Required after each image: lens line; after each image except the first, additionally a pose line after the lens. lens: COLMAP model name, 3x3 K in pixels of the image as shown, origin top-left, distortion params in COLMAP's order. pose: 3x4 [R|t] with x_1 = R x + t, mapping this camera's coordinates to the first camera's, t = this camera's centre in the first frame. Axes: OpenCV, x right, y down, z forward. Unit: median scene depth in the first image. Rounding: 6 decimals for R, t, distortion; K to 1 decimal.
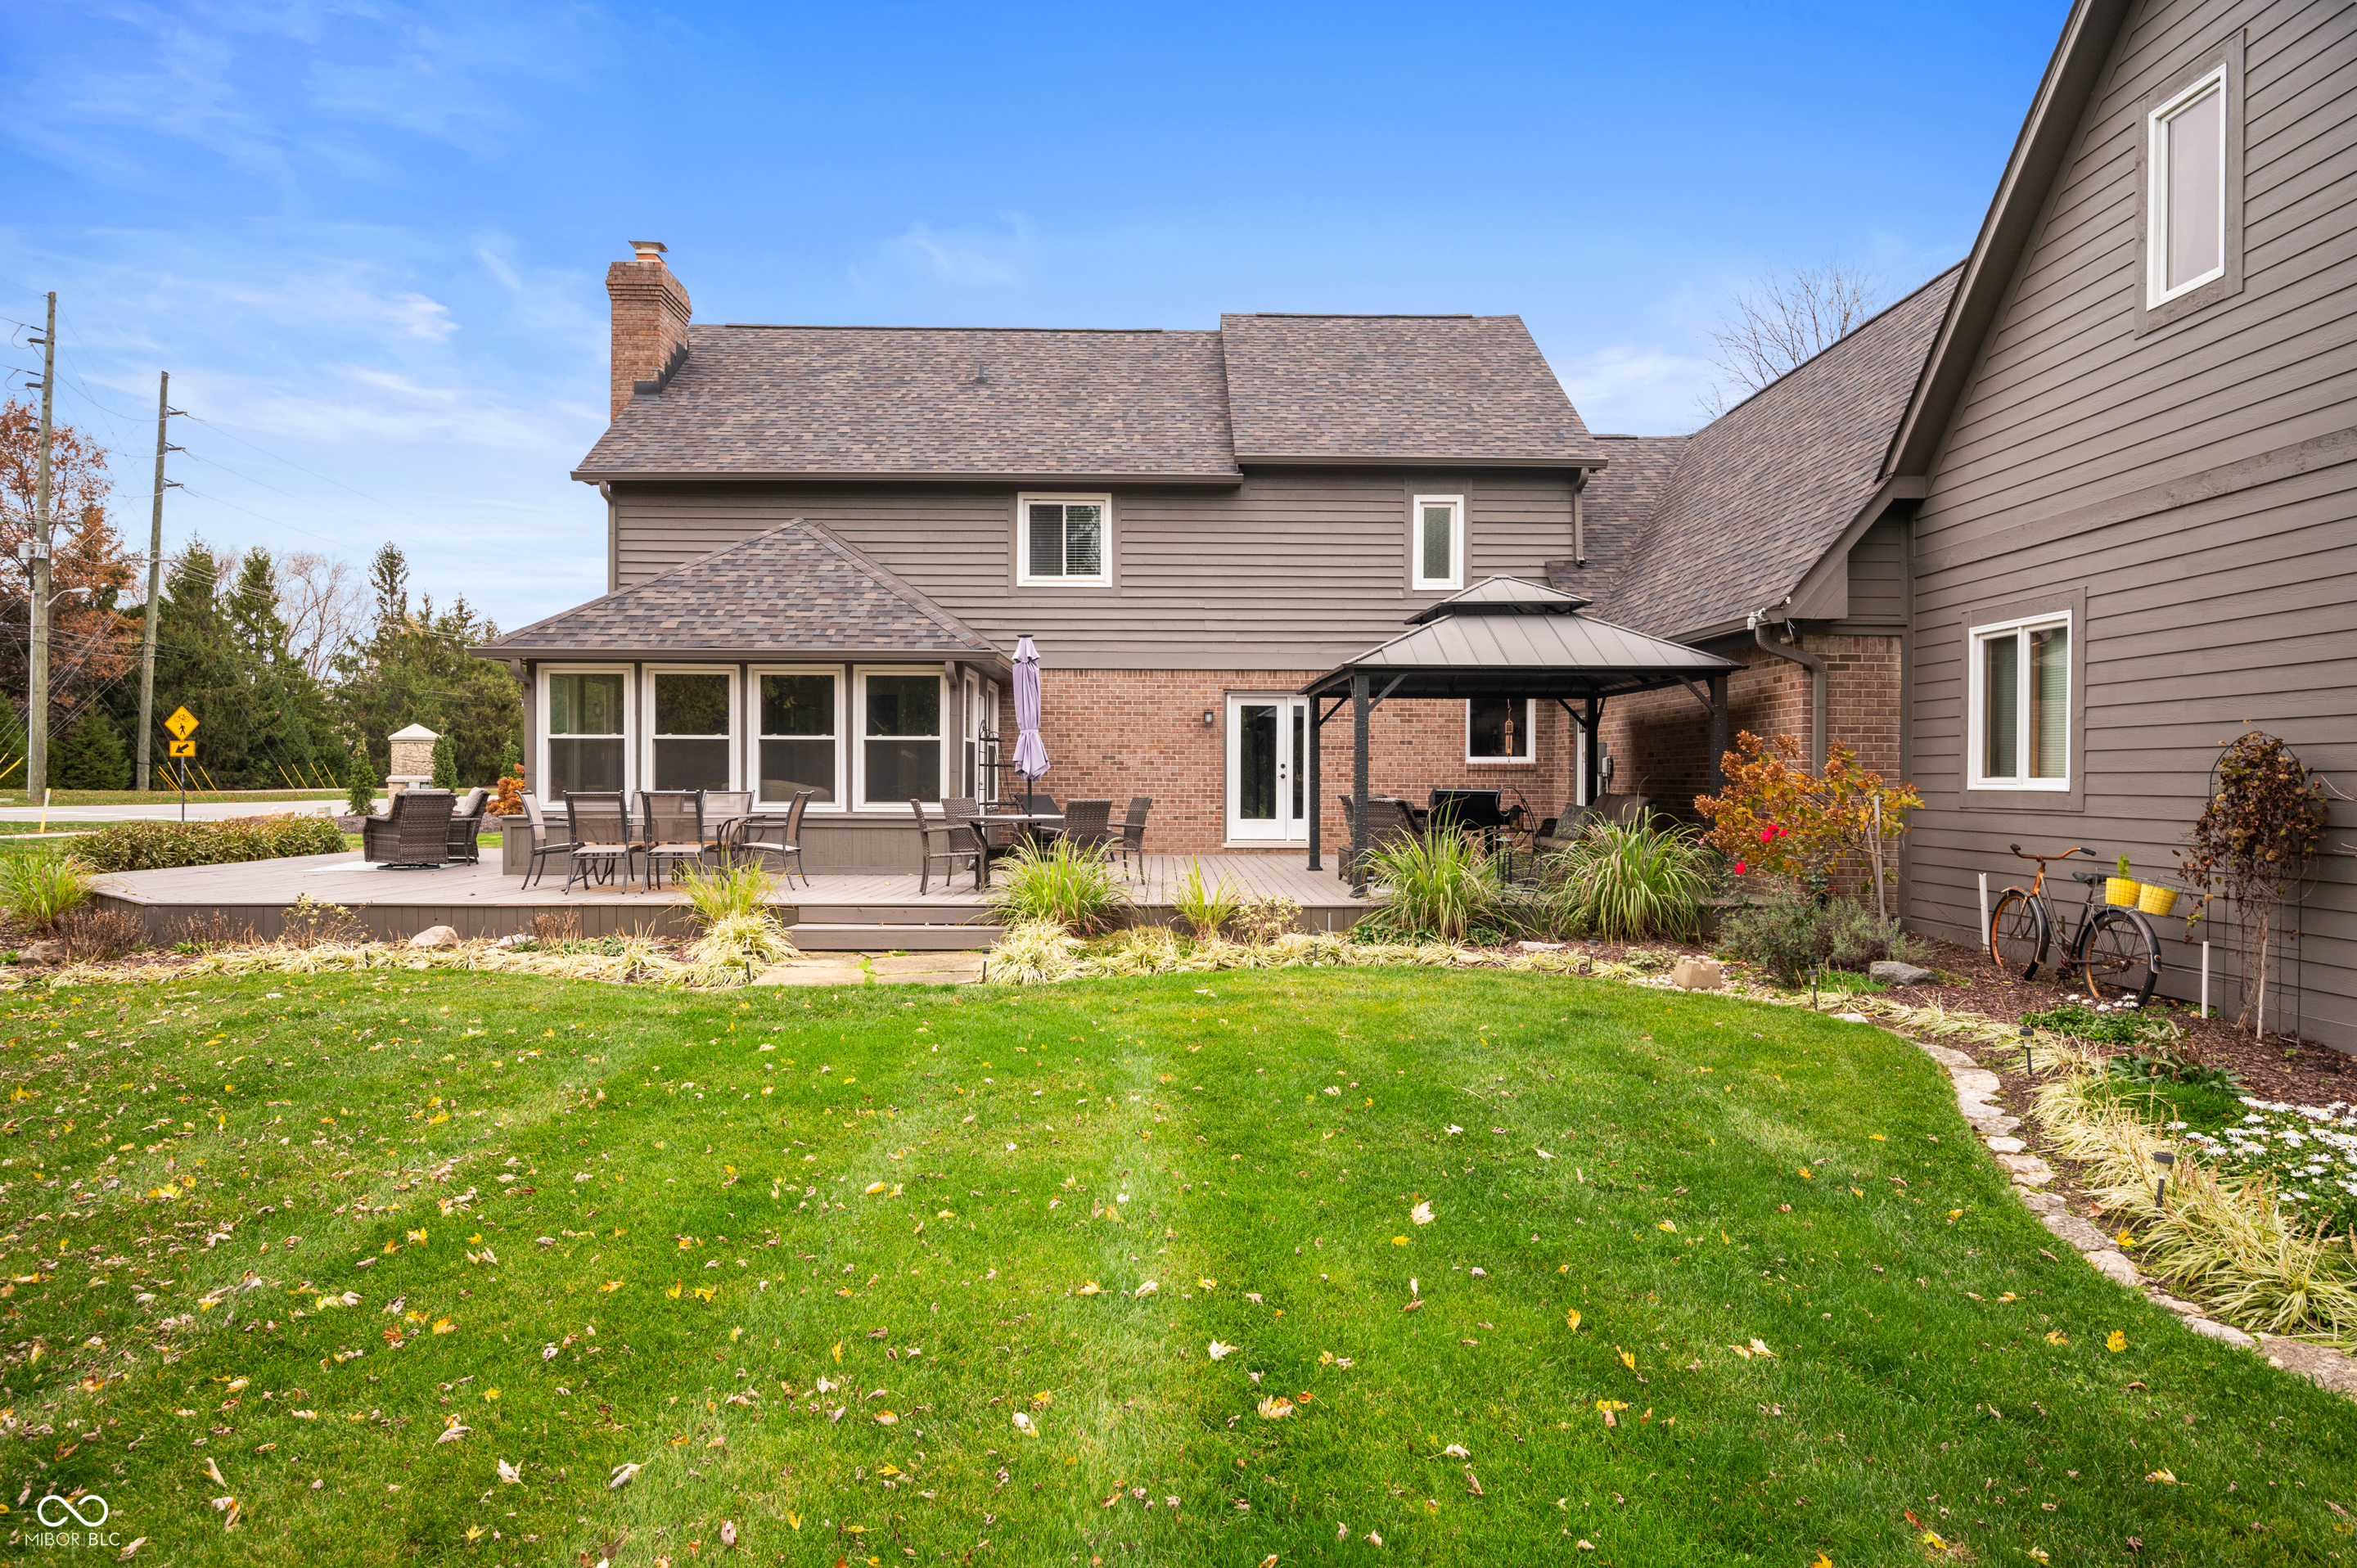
lens RADIAL K [[1465.8, 0, 1178.5], [0, 1465.8, 784.0], [0, 0, 1]] dist [-0.003260, 0.000221]
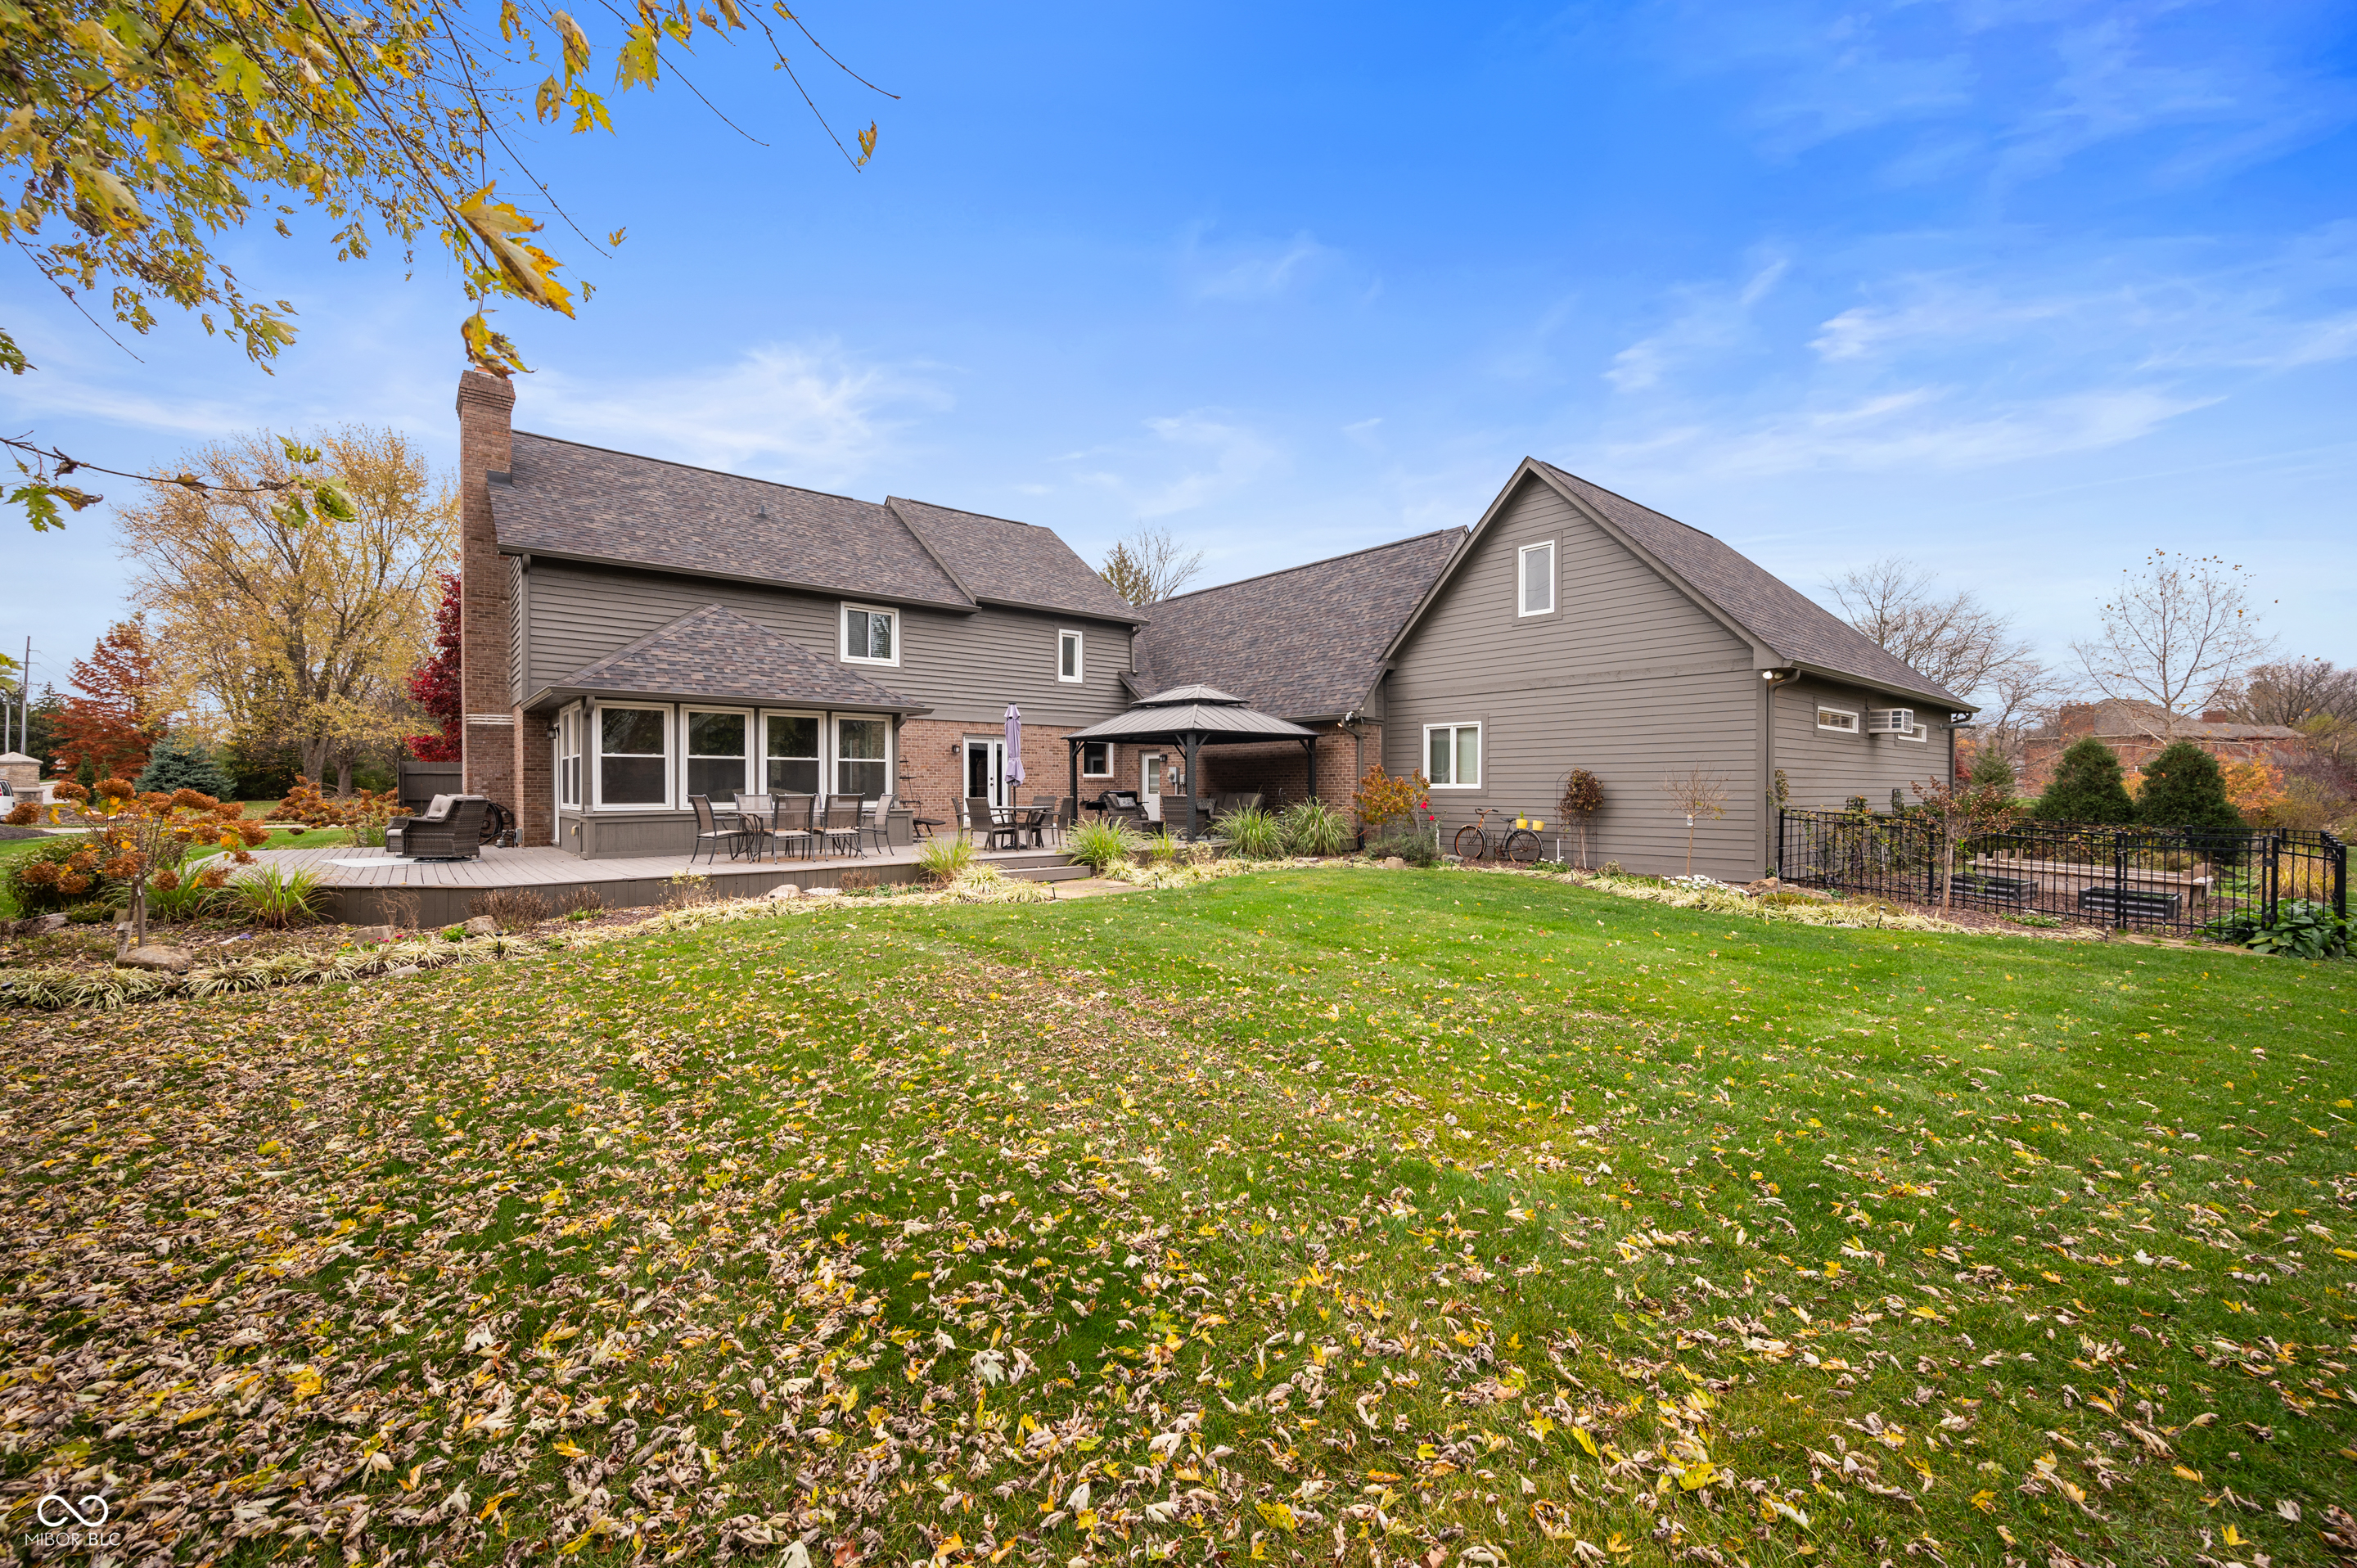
lens RADIAL K [[941.6, 0, 1178.5], [0, 941.6, 784.0], [0, 0, 1]] dist [-0.000566, -0.000191]
pose [[0.778941, -0.001825, 0.627094, -0.557754], [0.005196, 0.999980, -0.003545, -0.000019], [-0.627076, 0.006020, 0.778935, 0.001074]]
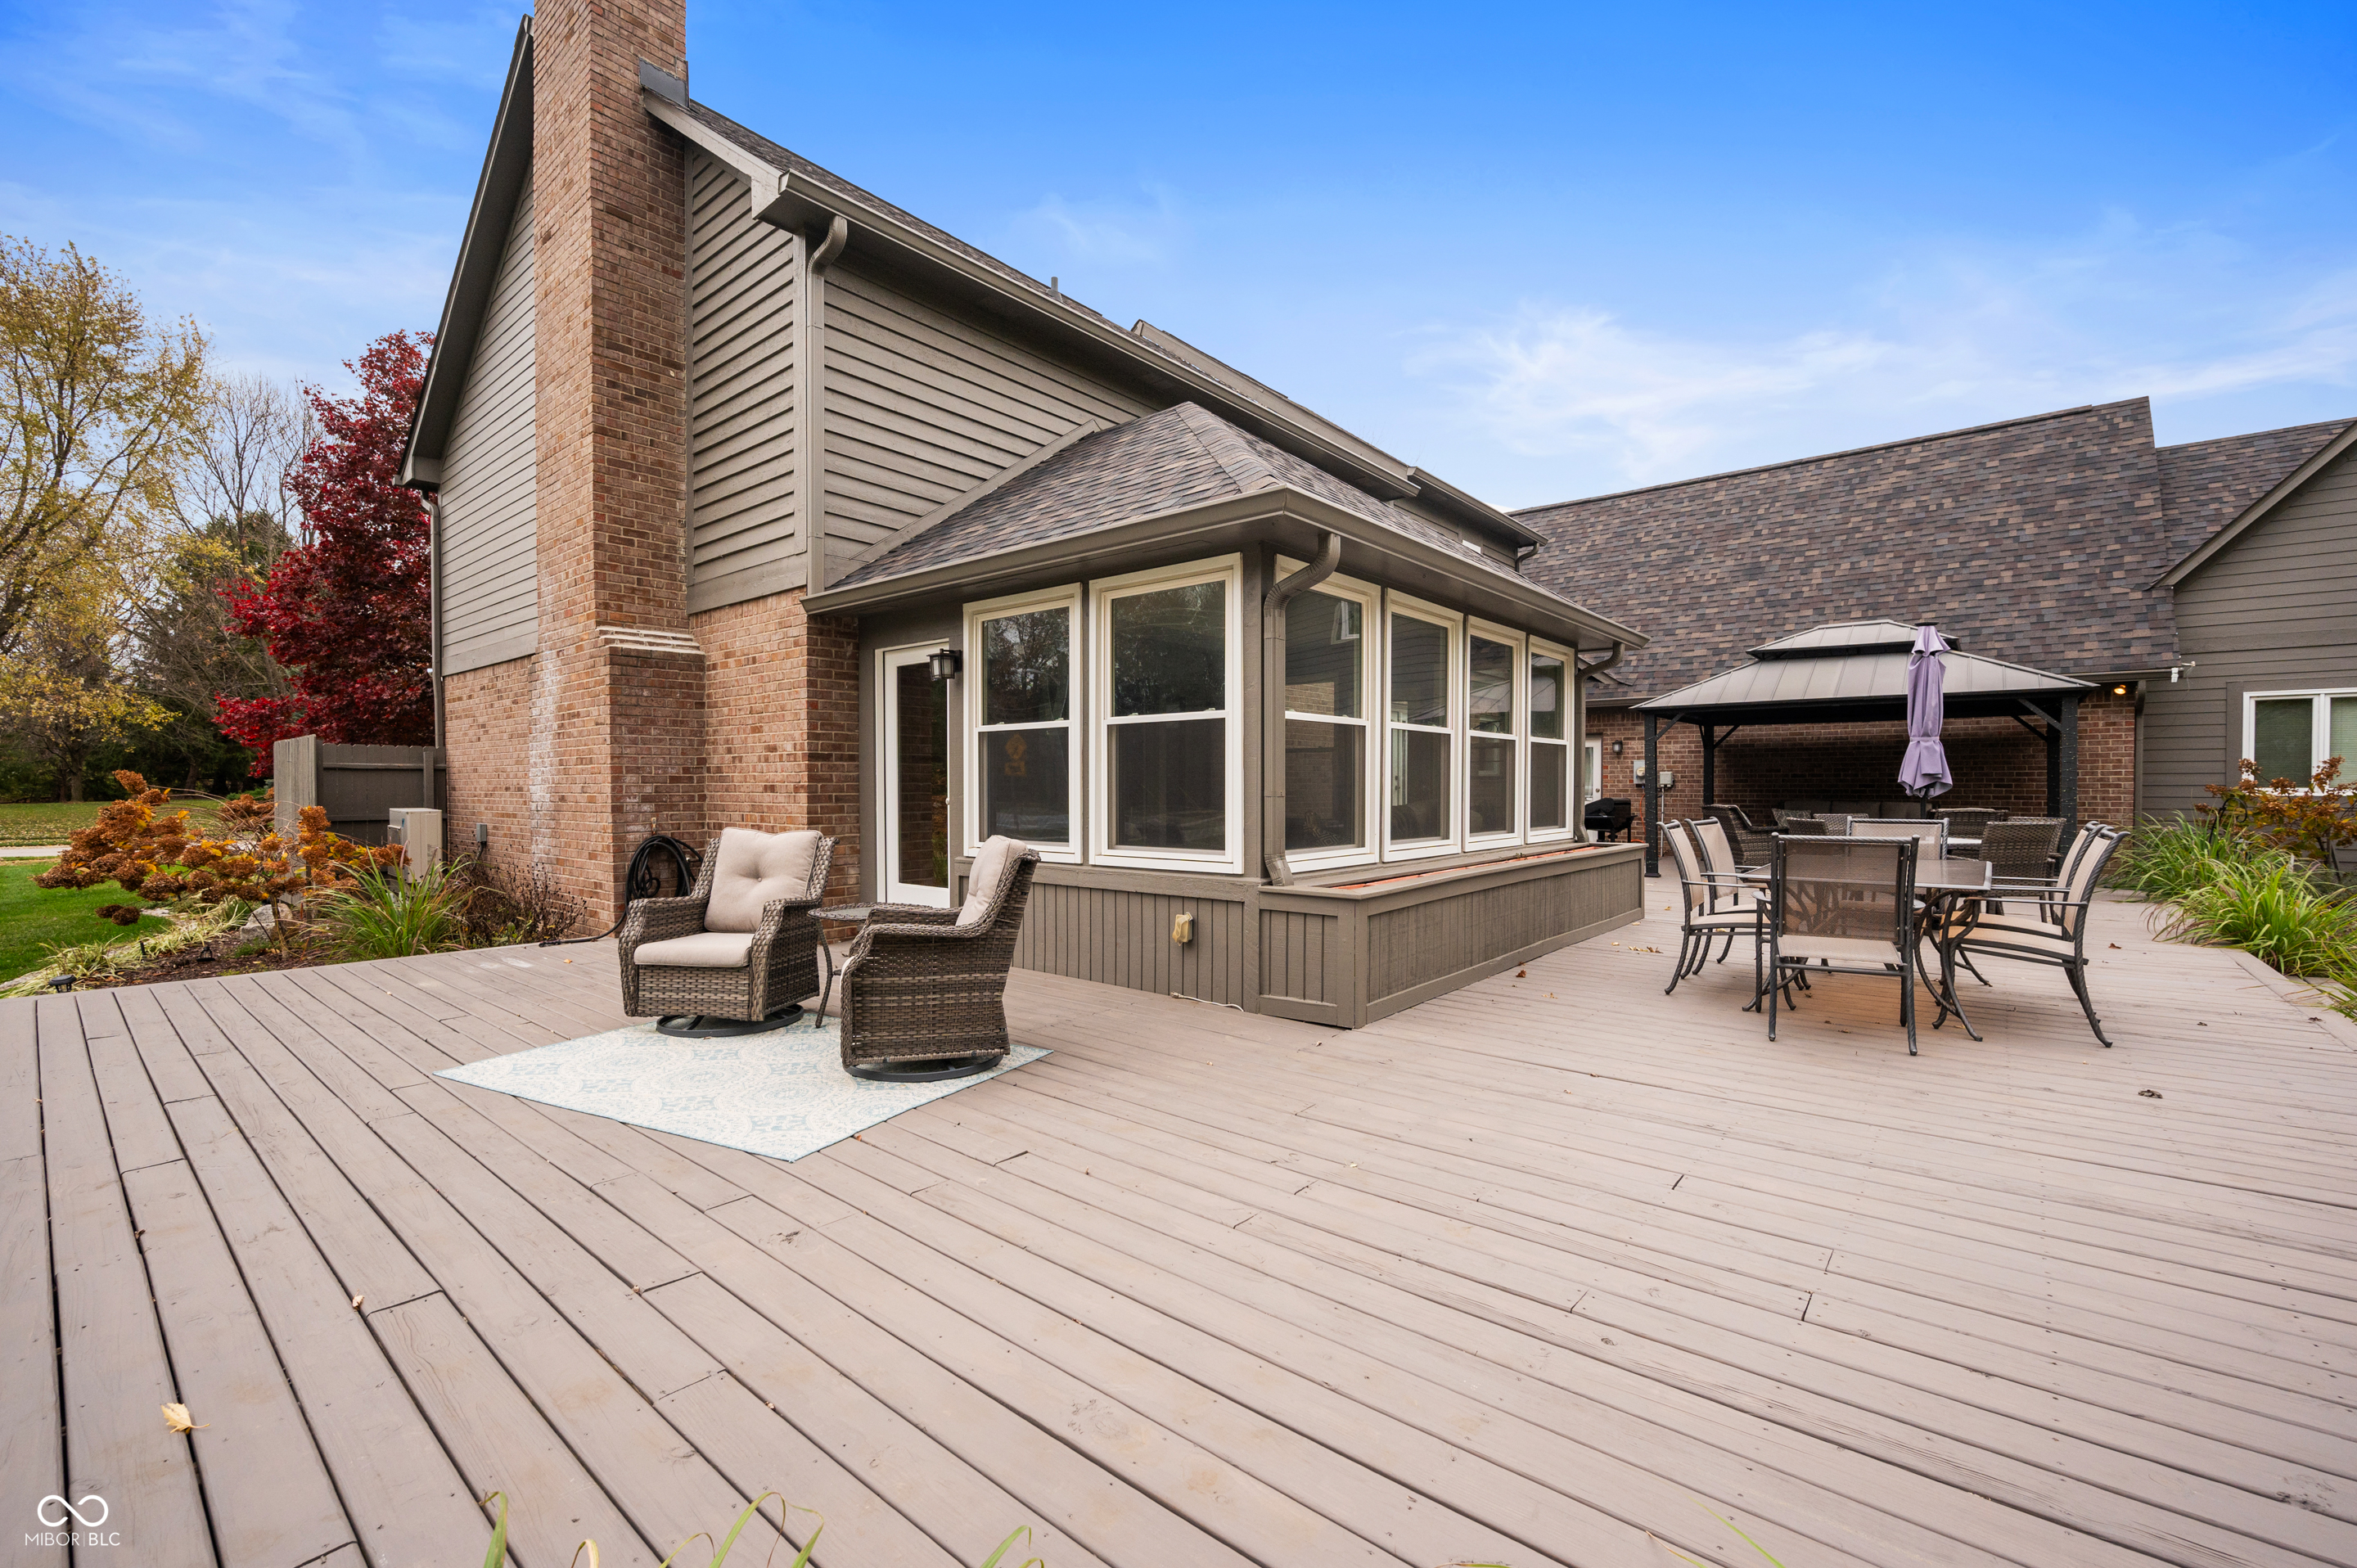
lens RADIAL K [[976.1, 0, 1178.5], [0, 976.1, 784.0], [0, 0, 1]] dist [0.001591, 0.000346]
pose [[0.652882, -0.004475, 0.757446, -0.686408], [0.005615, 0.999984, 0.001068, -0.011020], [-0.757439, 0.003555, 0.652896, 0.827563]]
